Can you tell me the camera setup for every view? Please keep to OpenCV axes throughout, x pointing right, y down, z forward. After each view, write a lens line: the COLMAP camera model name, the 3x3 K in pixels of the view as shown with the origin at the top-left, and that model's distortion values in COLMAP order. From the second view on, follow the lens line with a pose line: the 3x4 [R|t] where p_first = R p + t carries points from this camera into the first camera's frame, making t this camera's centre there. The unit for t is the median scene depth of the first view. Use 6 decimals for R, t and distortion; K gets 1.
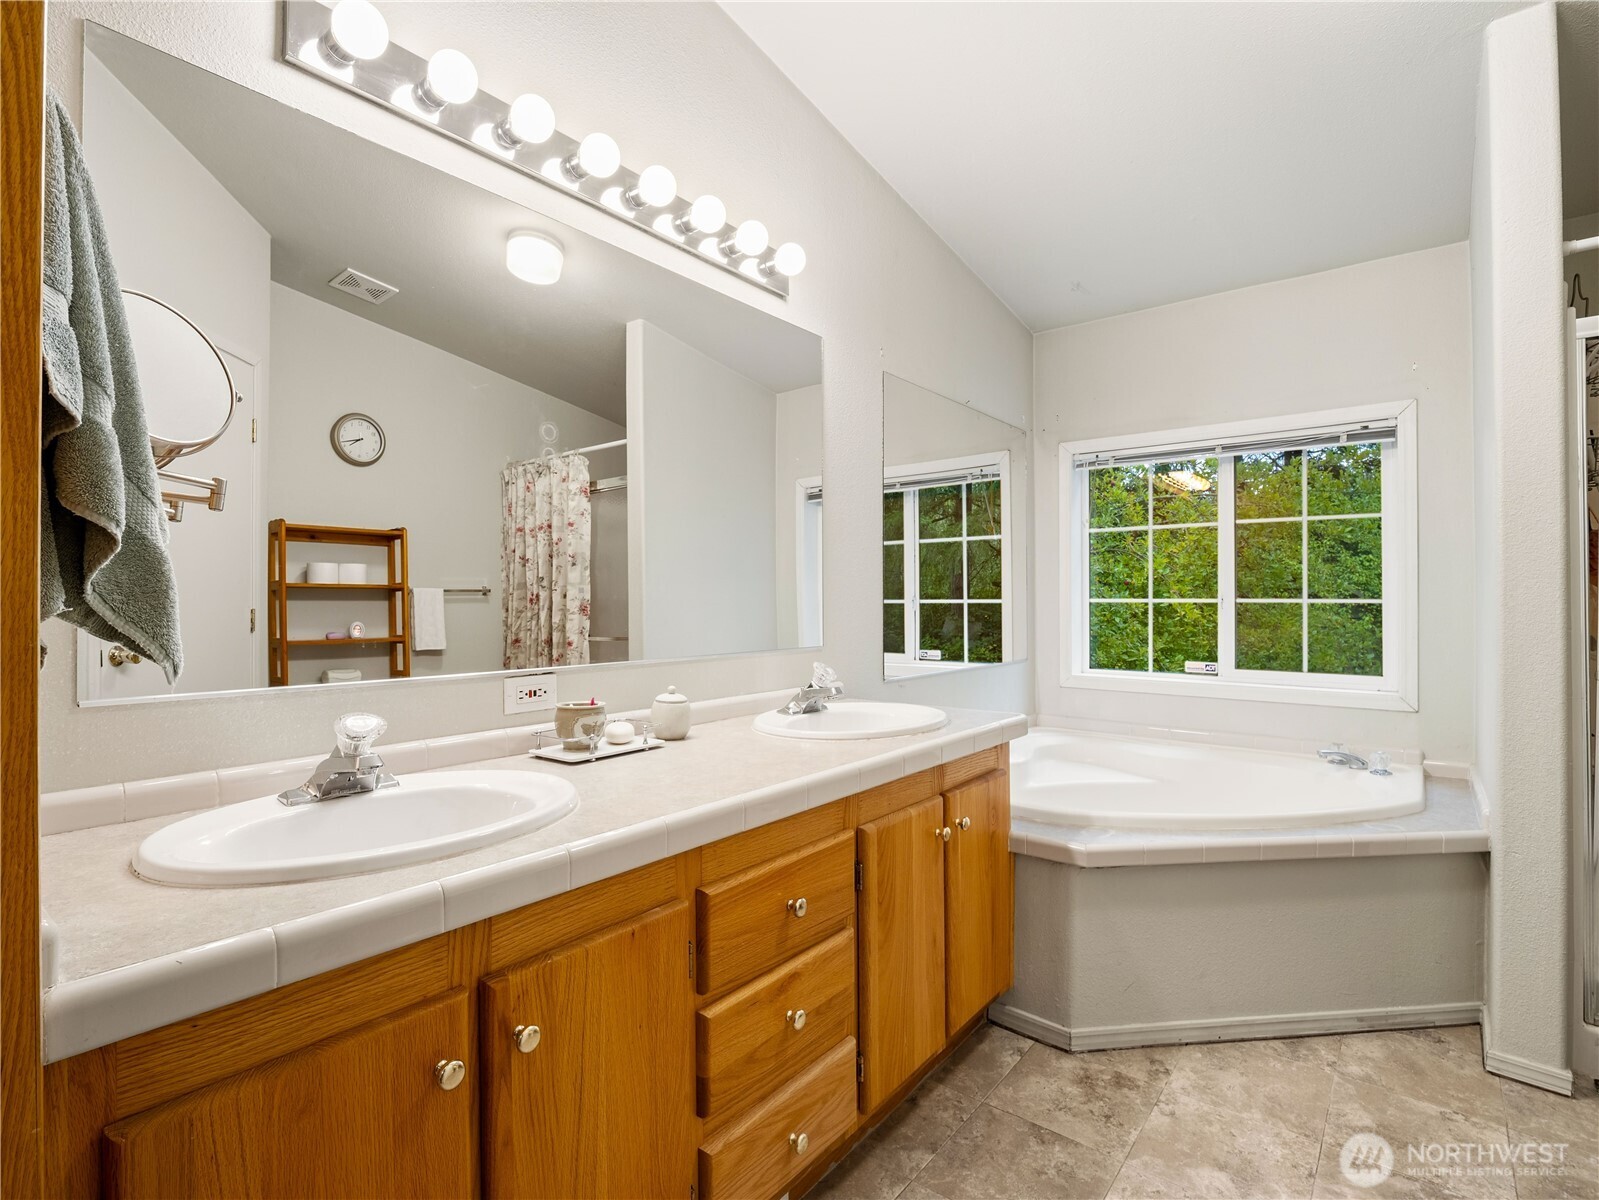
lens RADIAL K [[775.8, 0, 797.7], [0, 775.8, 601.6], [0, 0, 1]] dist [-0.013184, -0.000453]
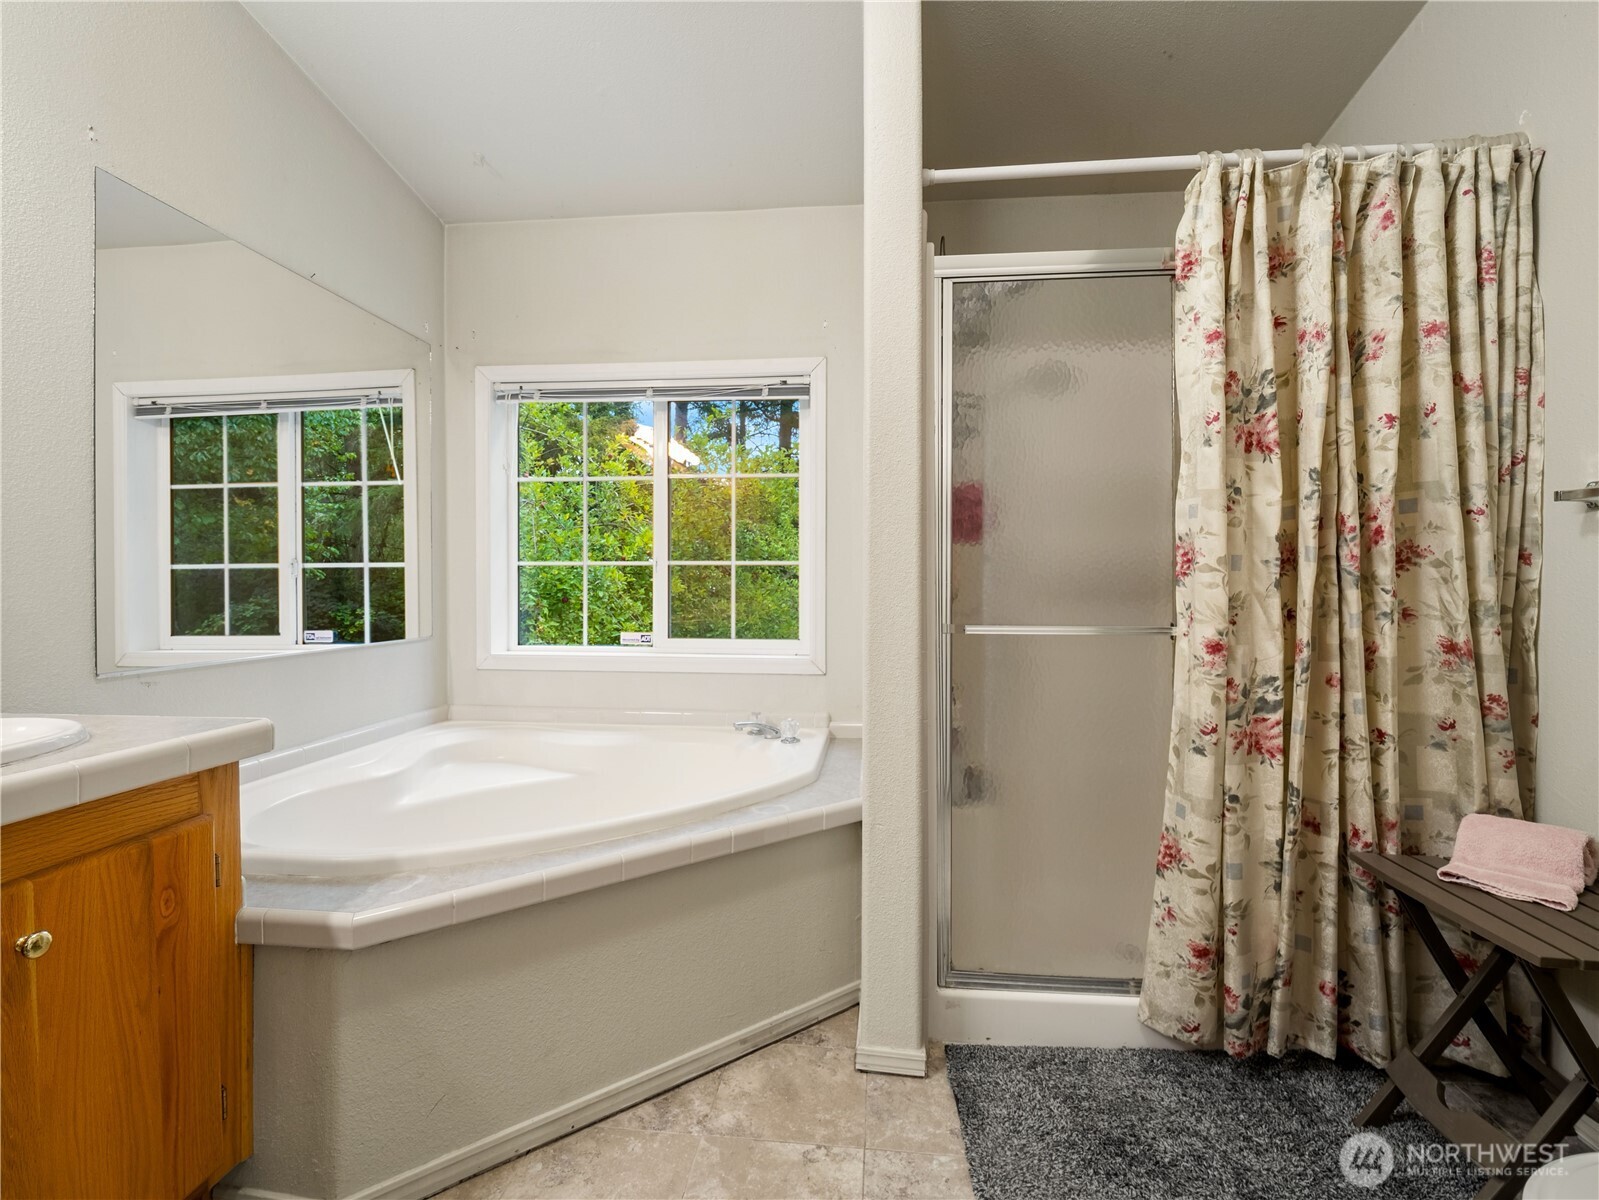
lens RADIAL K [[775.8, 0, 798.1], [0, 775.8, 595.3], [0, 0, 1]] dist [-0.013184, -0.000453]
pose [[0.836487, -0.006204, 0.547951, 0.247837], [-0.001287, 0.999911, 0.013286, 0.030735], [-0.547985, -0.011819, 0.836405, 0.199879]]
